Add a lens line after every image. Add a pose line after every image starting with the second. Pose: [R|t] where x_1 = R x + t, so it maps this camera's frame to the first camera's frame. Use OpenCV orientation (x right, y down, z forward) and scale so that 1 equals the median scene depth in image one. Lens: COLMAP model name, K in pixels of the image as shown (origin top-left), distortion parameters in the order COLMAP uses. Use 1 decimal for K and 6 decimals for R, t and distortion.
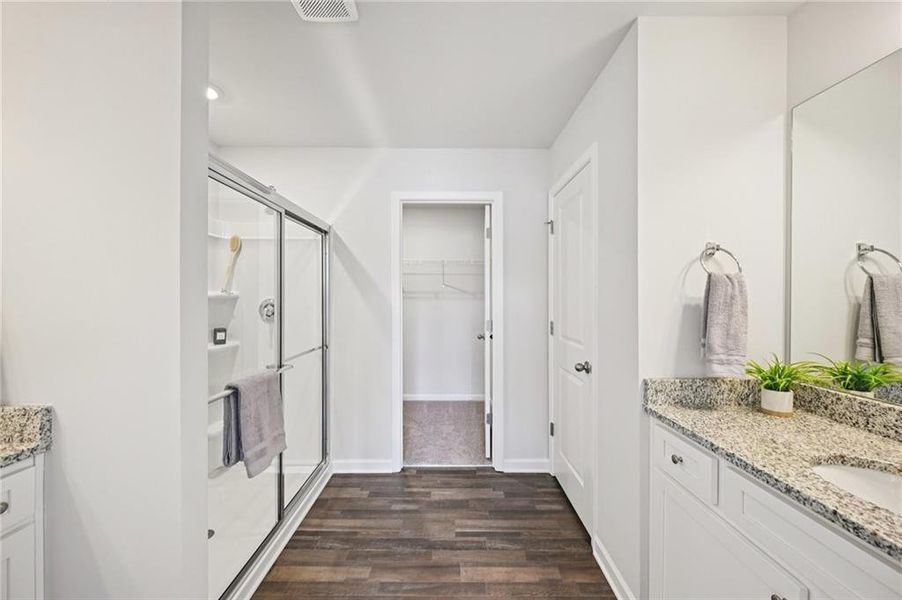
lens RADIAL K [[354.2, 0, 451.0], [0, 354.2, 300.0], [0, 0, 1]] dist [-0.002745, -0.000287]
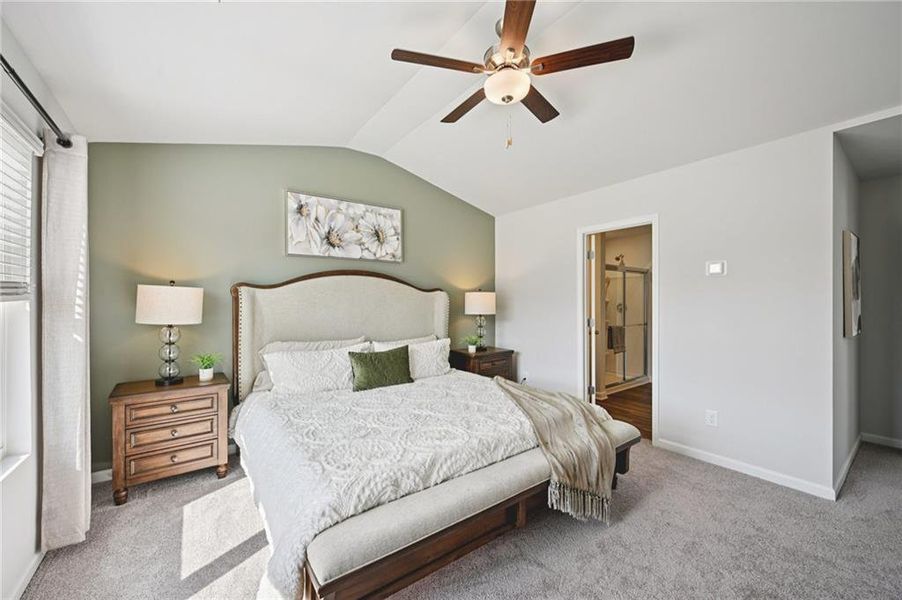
lens RADIAL K [[354.2, 0, 451.0], [0, 354.2, 300.0], [0, 0, 1]] dist [-0.002745, -0.000287]
pose [[0.605043, -0.002970, -0.796187, 0.712962], [-0.001470, 0.999987, -0.004847, -0.001134], [0.796191, 0.004103, 0.605031, -1.389761]]
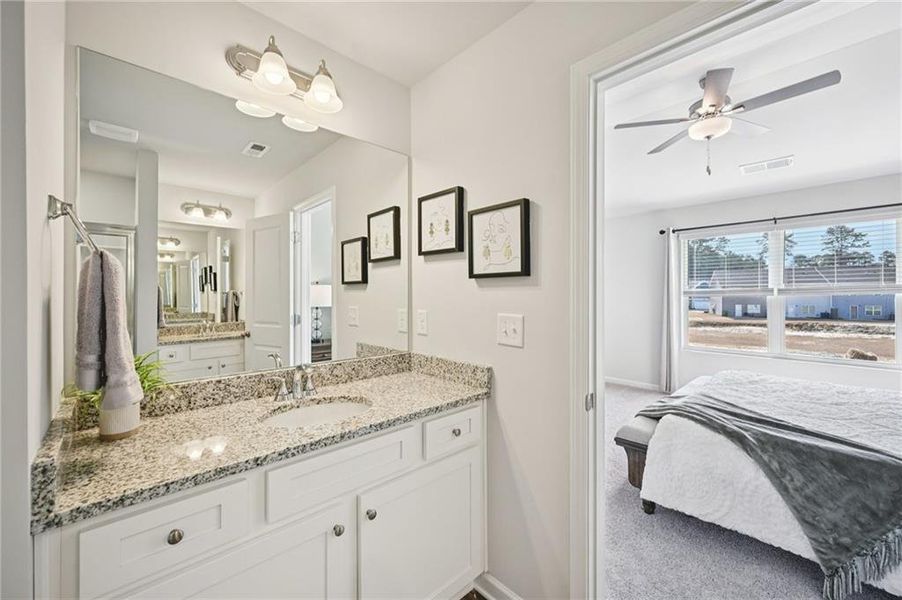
lens RADIAL K [[354.2, 0, 451.0], [0, 354.2, 300.0], [0, 0, 1]] dist [-0.002745, -0.000287]
pose [[-0.696511, -0.012550, 0.717436, -0.088885], [-0.000249, 0.999851, 0.017248, 0.001221], [-0.717546, 0.011835, -0.696410, 0.532744]]
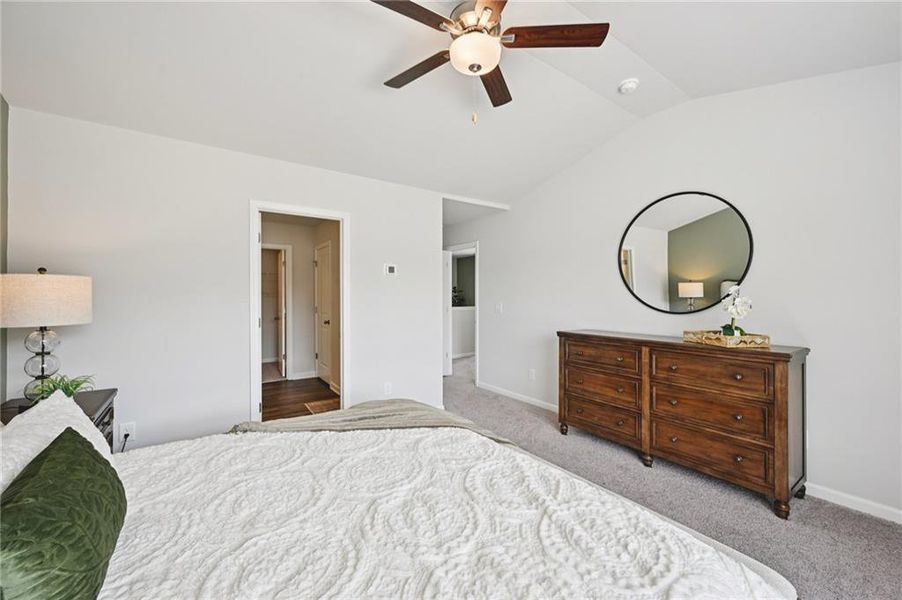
lens RADIAL K [[354.2, 0, 451.0], [0, 354.2, 300.0], [0, 0, 1]] dist [-0.002745, -0.000287]
pose [[0.821238, -0.006338, 0.570551, -0.298250], [0.002114, 0.999965, 0.008066, 0.000434], [-0.570582, -0.005418, 0.821223, -1.353388]]
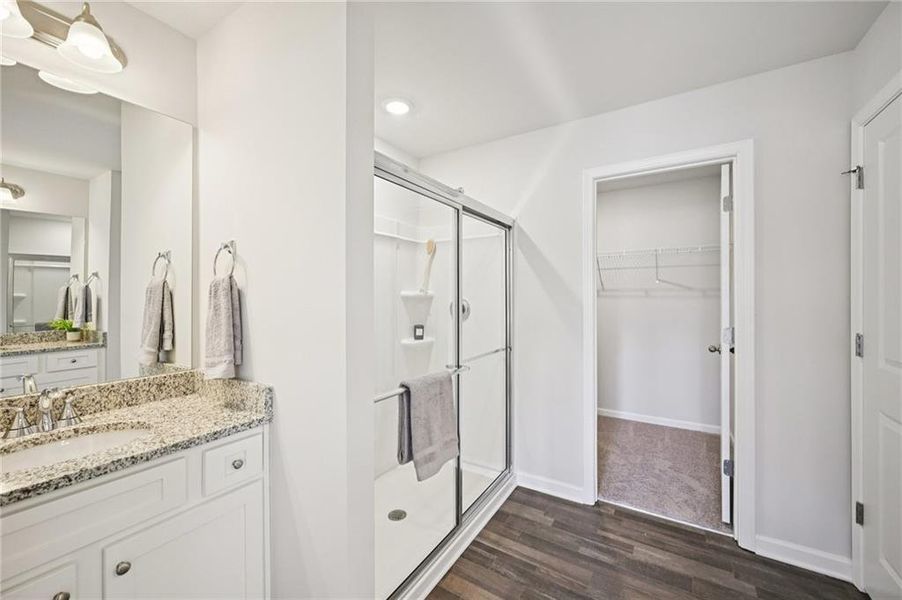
lens RADIAL K [[354.2, 0, 451.0], [0, 354.2, 300.0], [0, 0, 1]] dist [-0.002745, -0.000287]
pose [[0.847973, 0.000164, -0.530039, 0.014467], [0.000462, 0.999999, 0.001050, 0.001364], [0.530039, -0.001135, 0.847973, 0.130918]]
